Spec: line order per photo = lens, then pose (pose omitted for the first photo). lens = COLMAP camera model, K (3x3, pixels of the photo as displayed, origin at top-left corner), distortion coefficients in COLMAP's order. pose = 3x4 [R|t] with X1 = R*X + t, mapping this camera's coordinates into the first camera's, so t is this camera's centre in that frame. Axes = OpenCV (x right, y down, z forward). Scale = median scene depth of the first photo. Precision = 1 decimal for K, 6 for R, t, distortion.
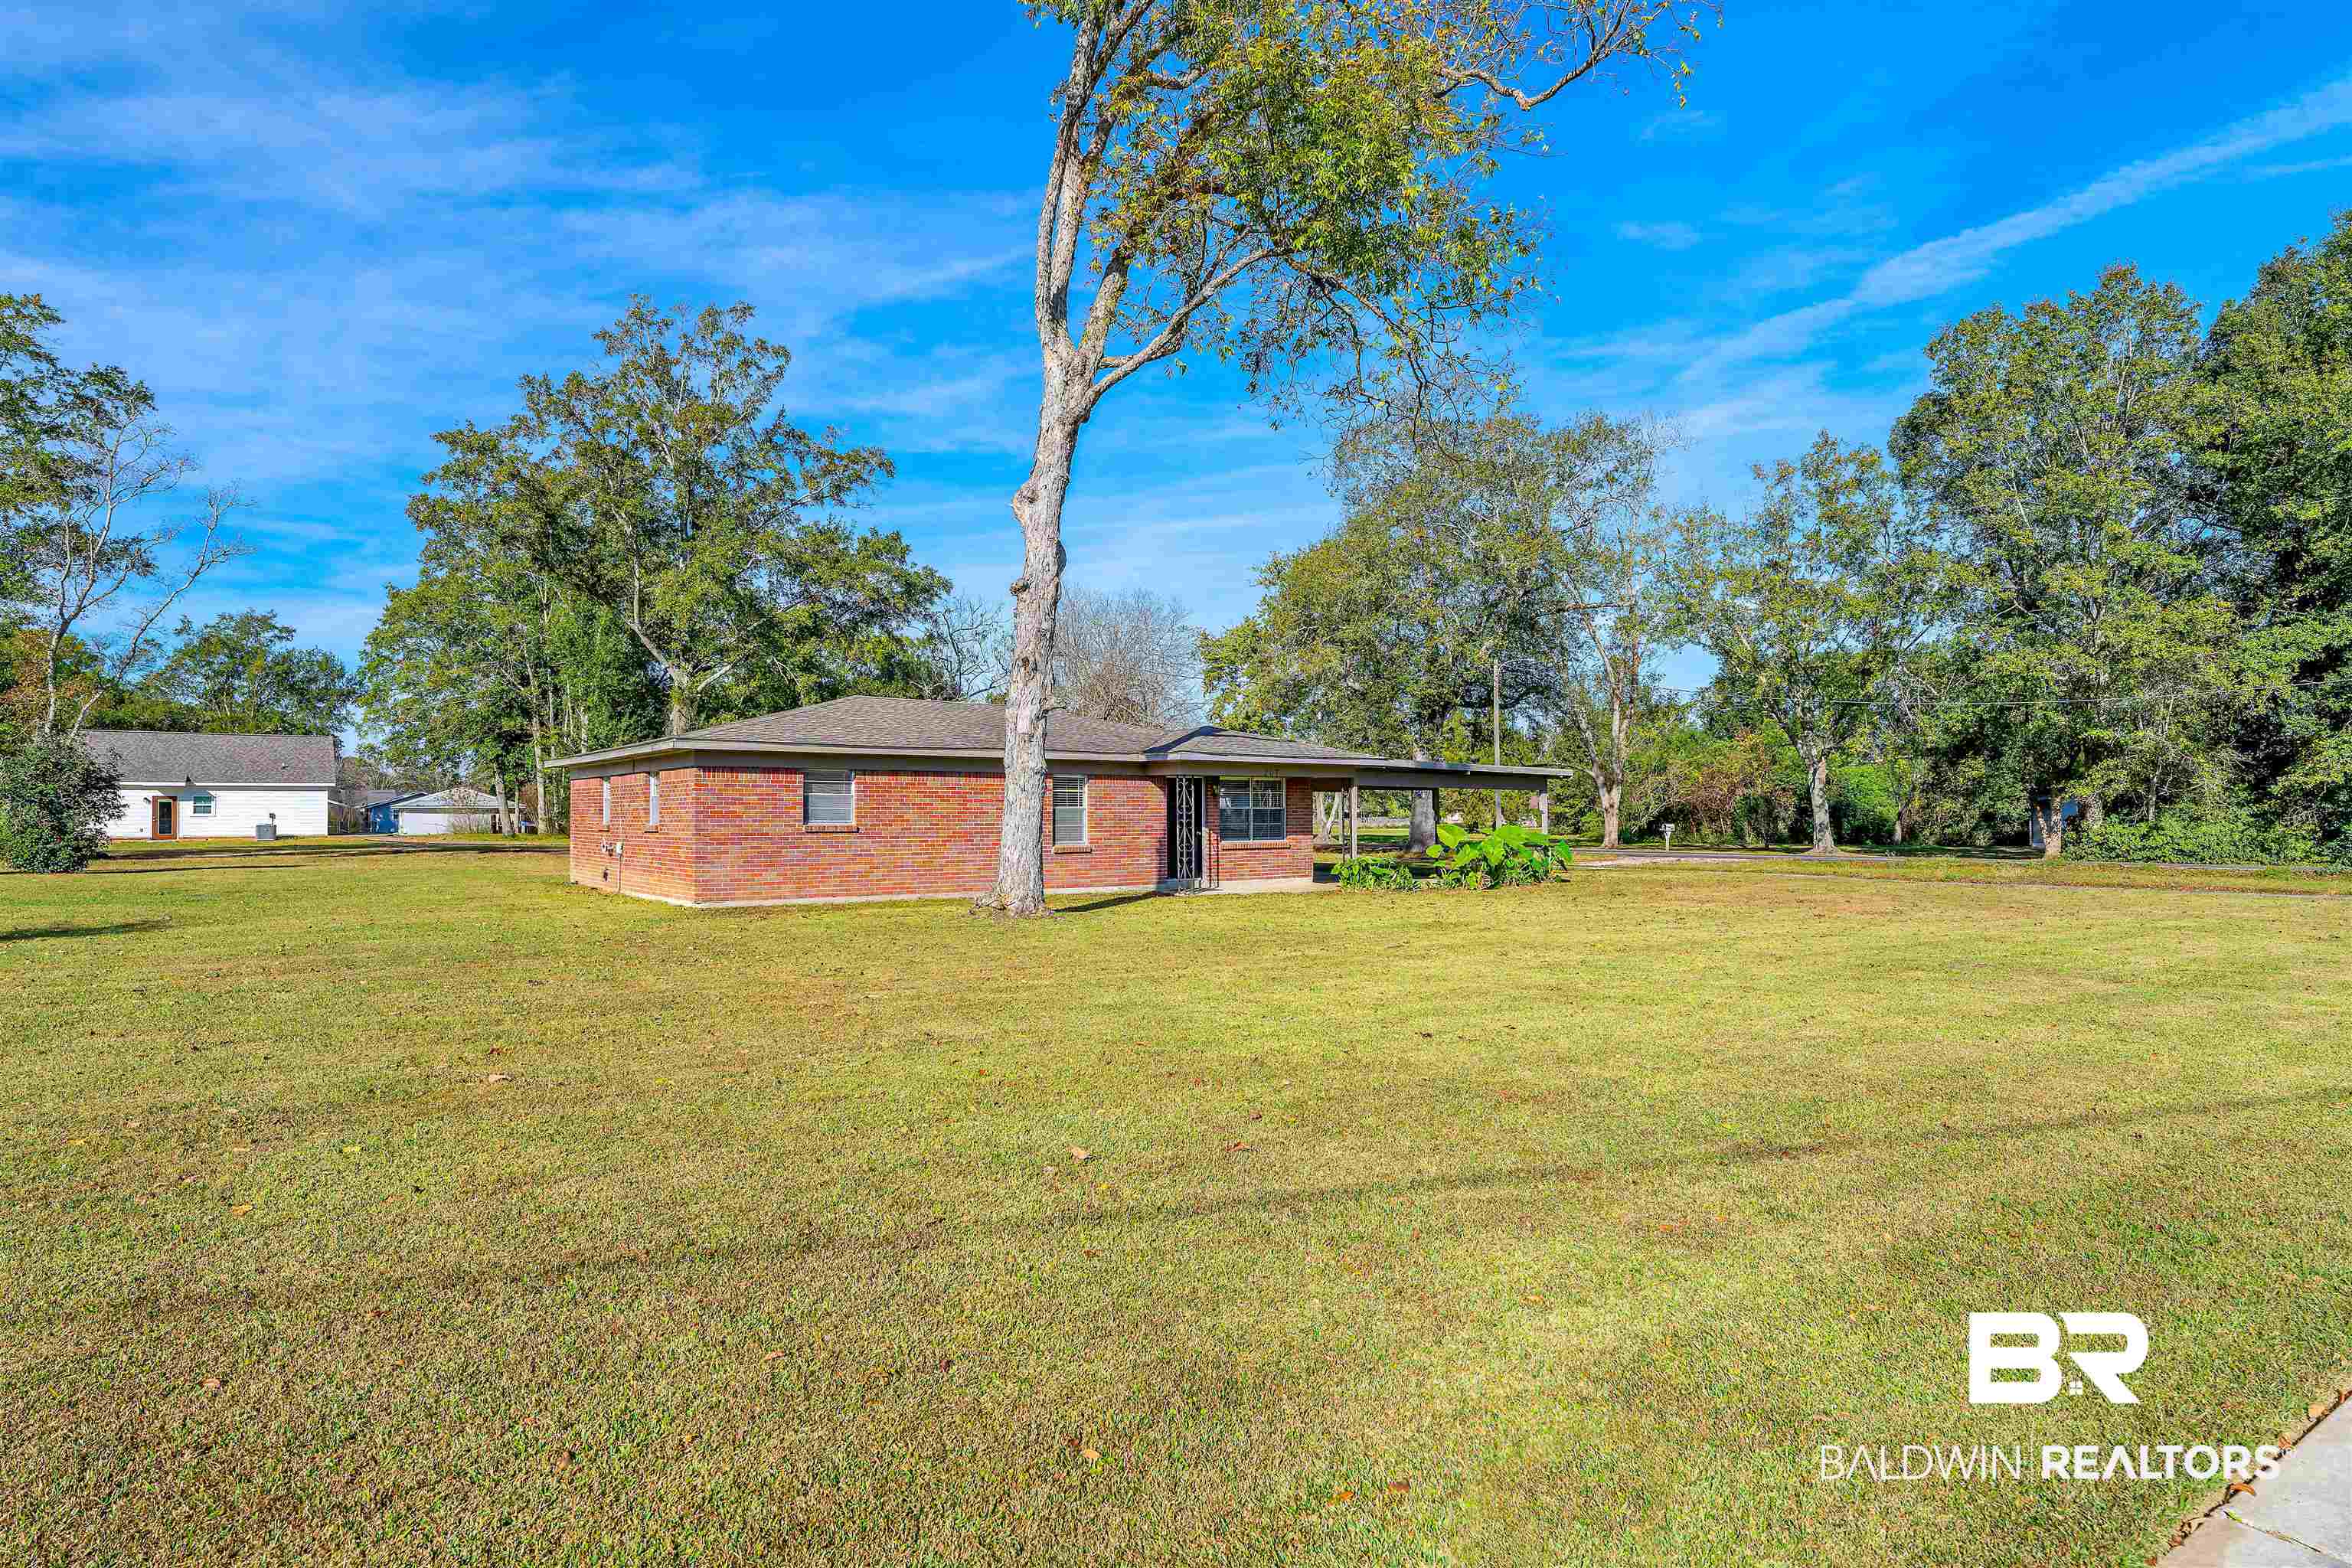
lens RADIAL K [[1263.1, 0, 1170.0], [0, 1263.1, 777.8], [0, 0, 1]] dist [-0.007089, 0.000748]
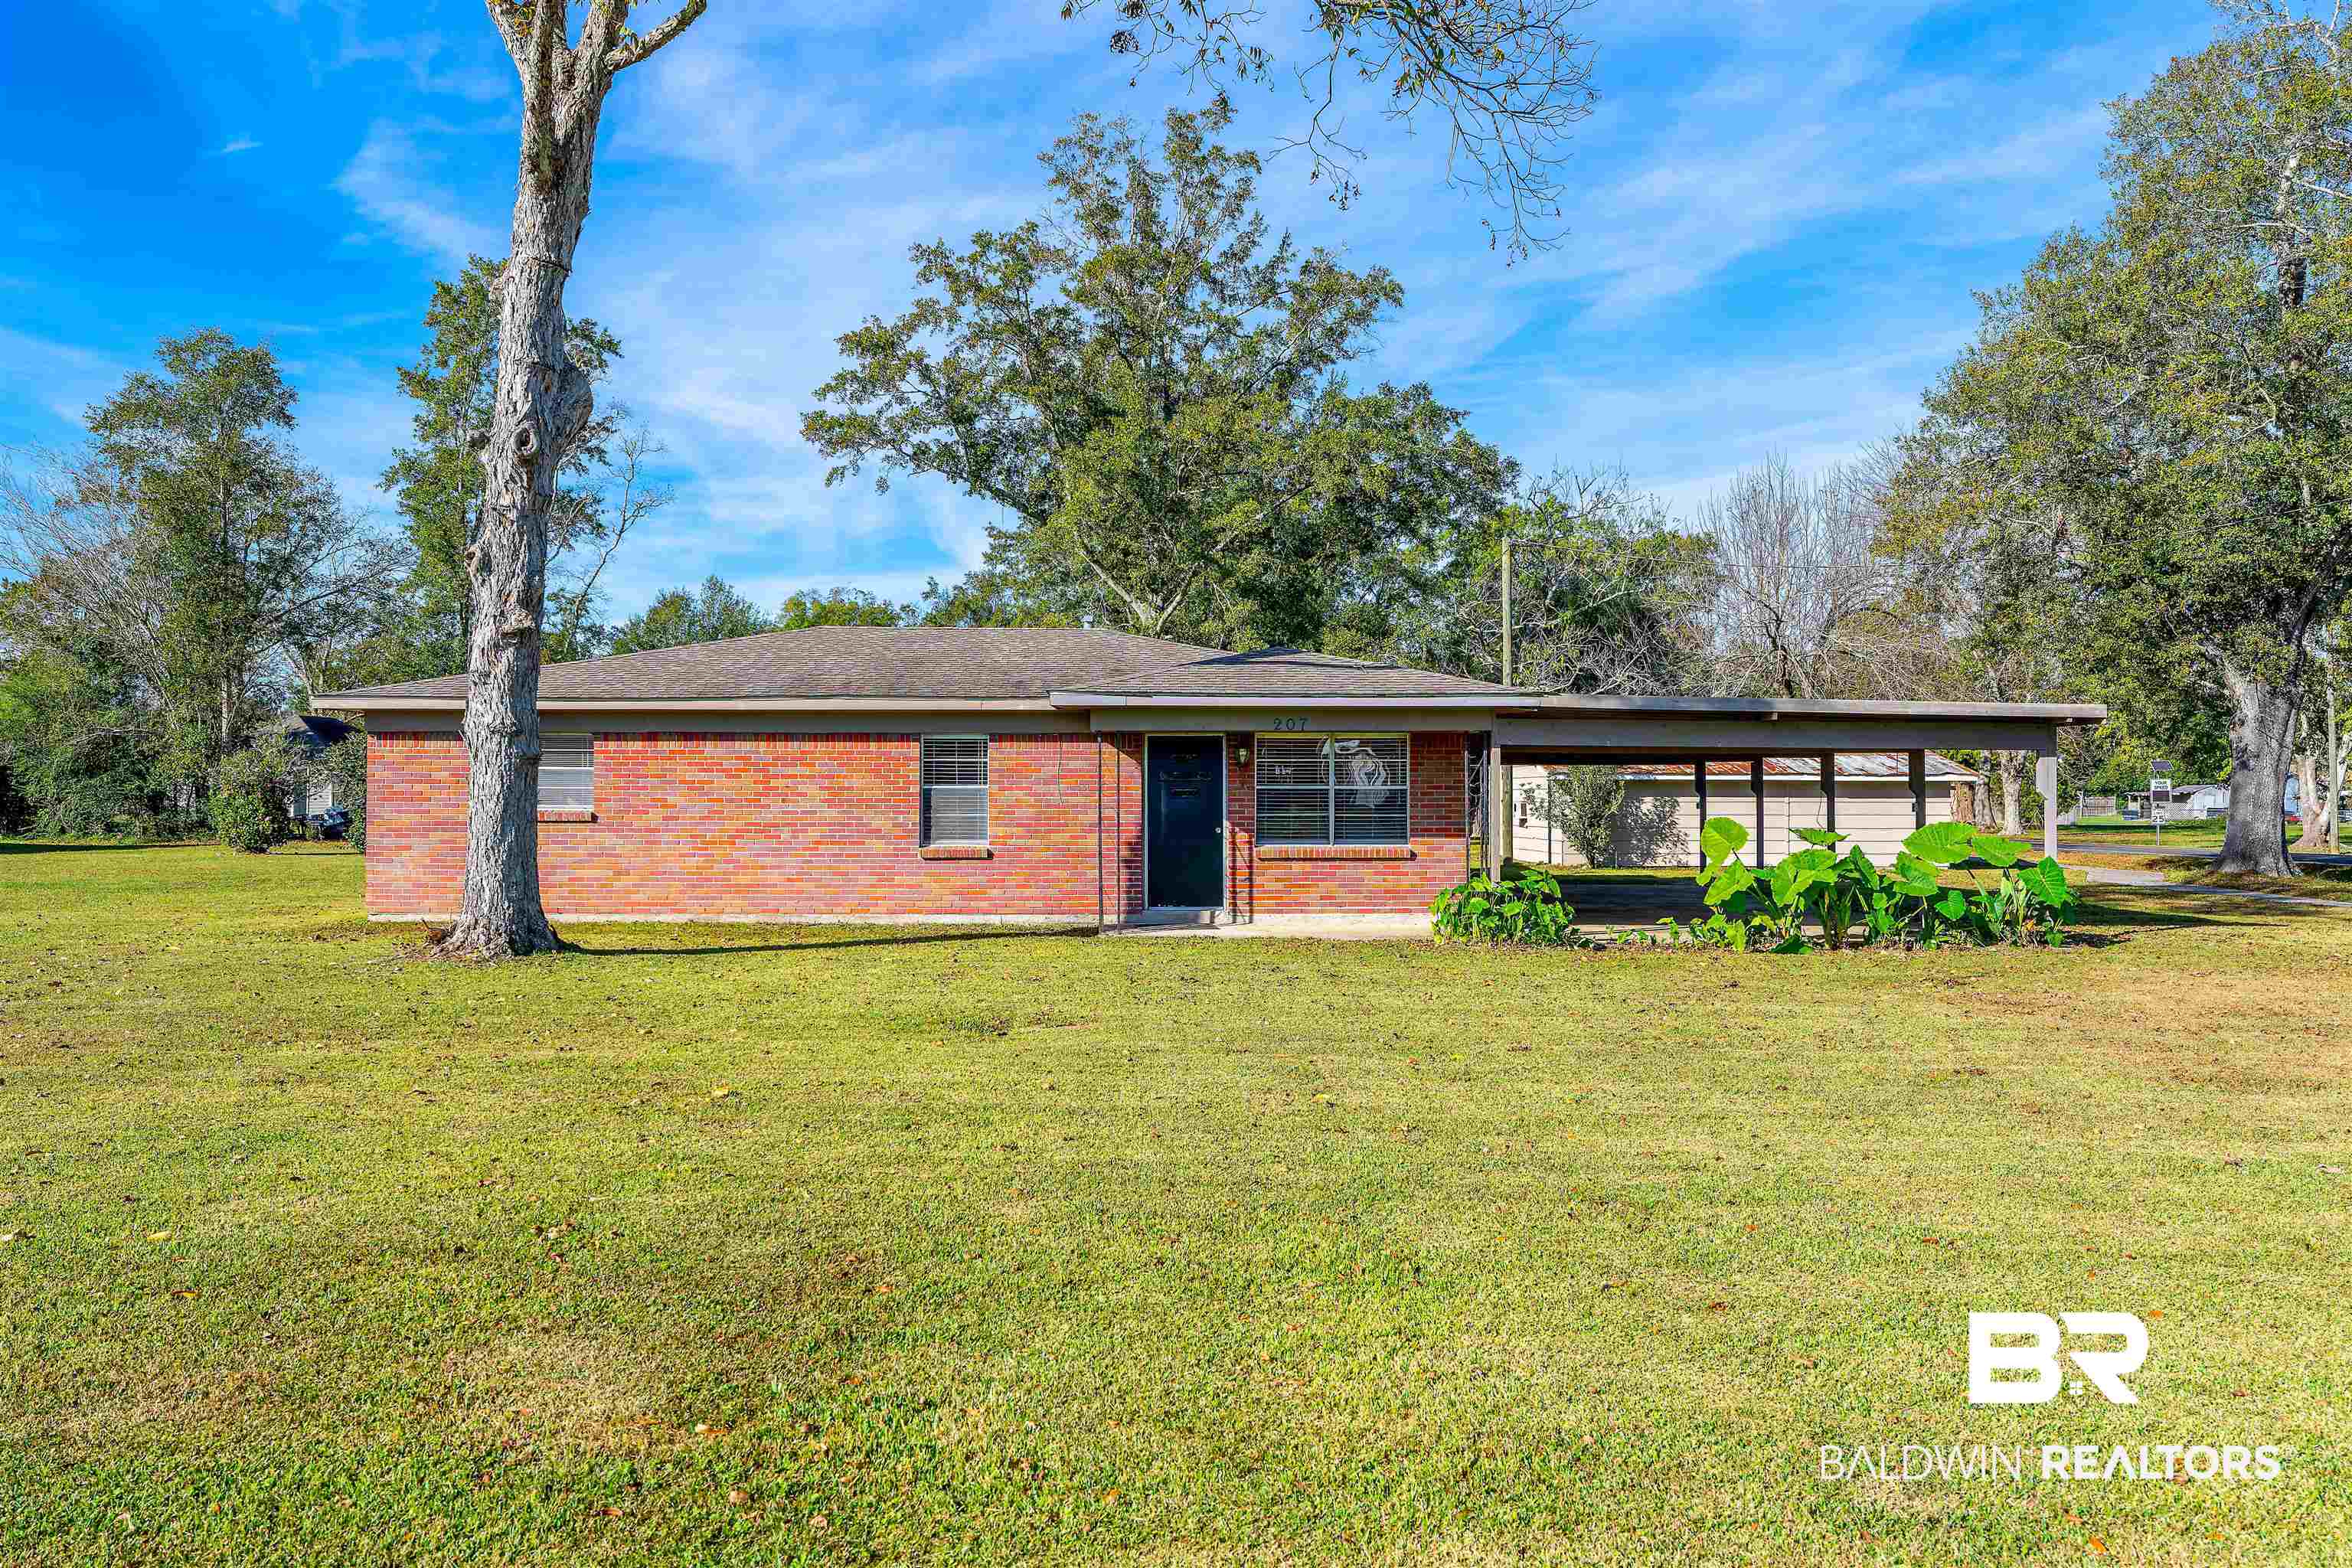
lens RADIAL K [[1738.8, 0, 1186.4], [0, 1738.8, 790.7], [0, 0, 1]] dist [0.007470, 0.006767]
pose [[0.819559, 0.001707, -0.572993, 0.324492], [0.012911, 0.999687, 0.021445, 0.005323], [0.572850, -0.024973, 0.819280, 0.225349]]
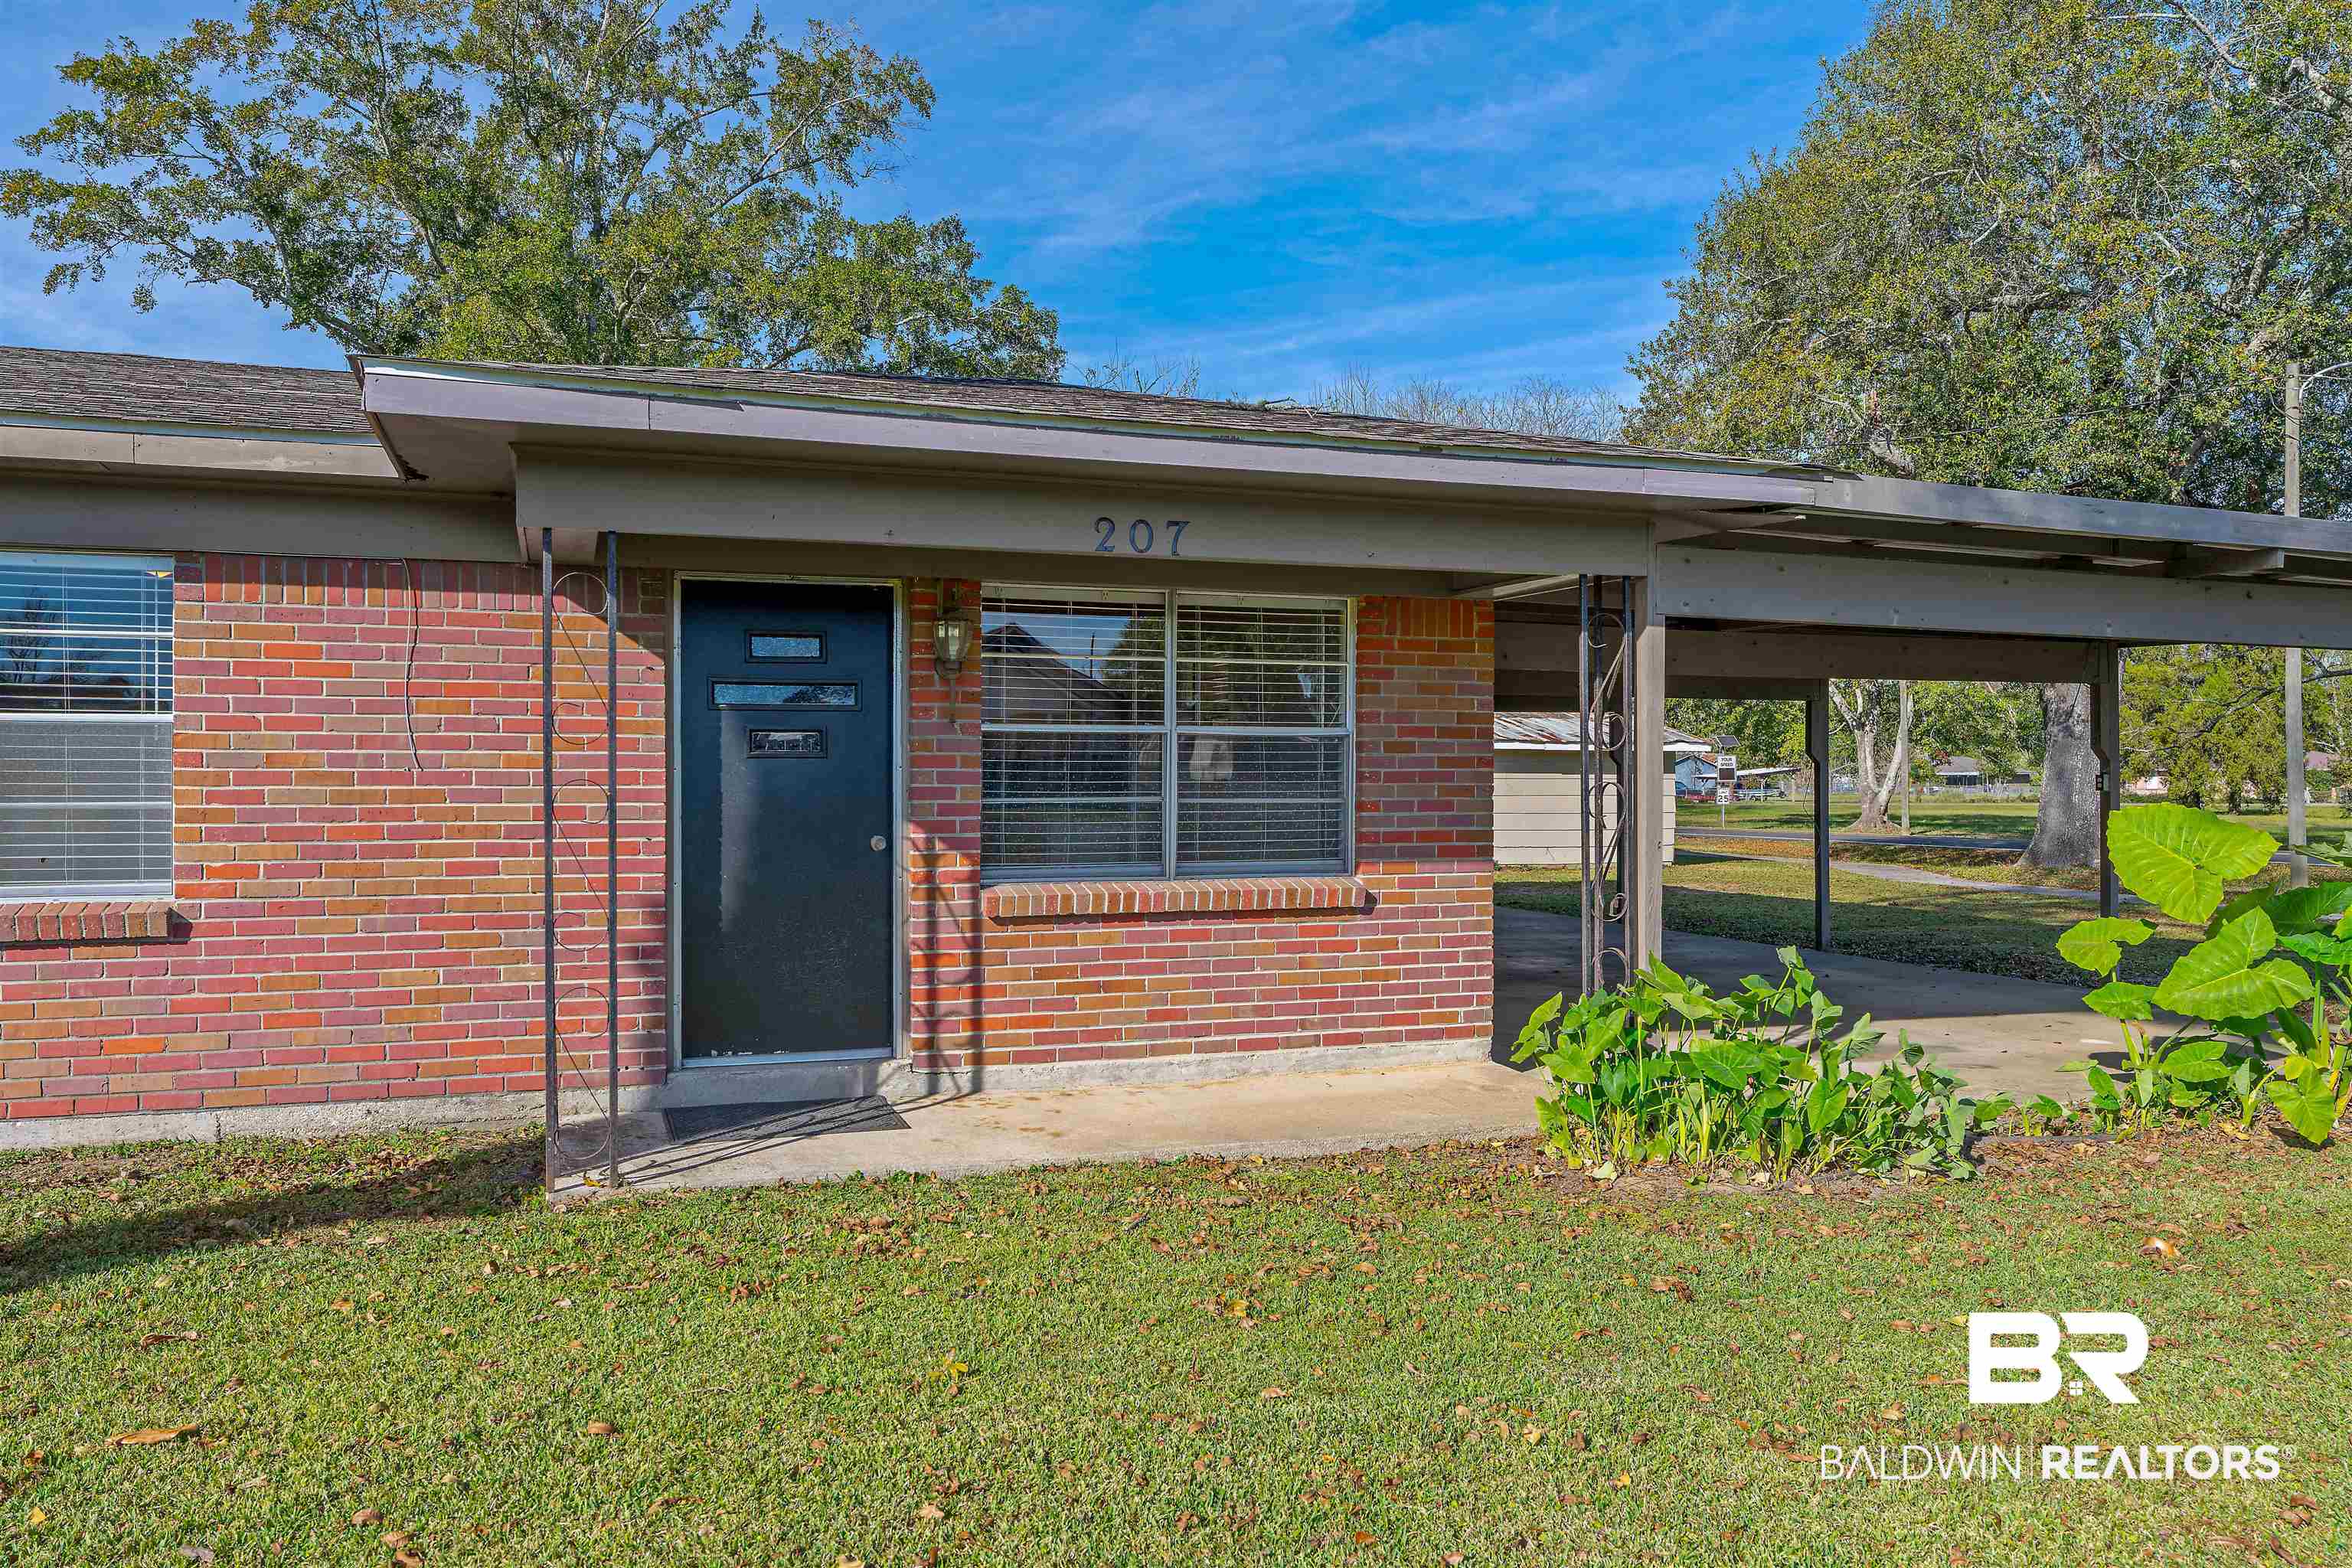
lens RADIAL K [[1738.8, 0, 1163.0], [0, 1738.8, 795.8], [0, 0, 1]] dist [0.007470, 0.006767]
pose [[0.957994, 0.008200, -0.286672, 0.106685], [0.003015, 0.999248, 0.038659, 0.016493], [0.286773, -0.037899, 0.957249, 0.497520]]
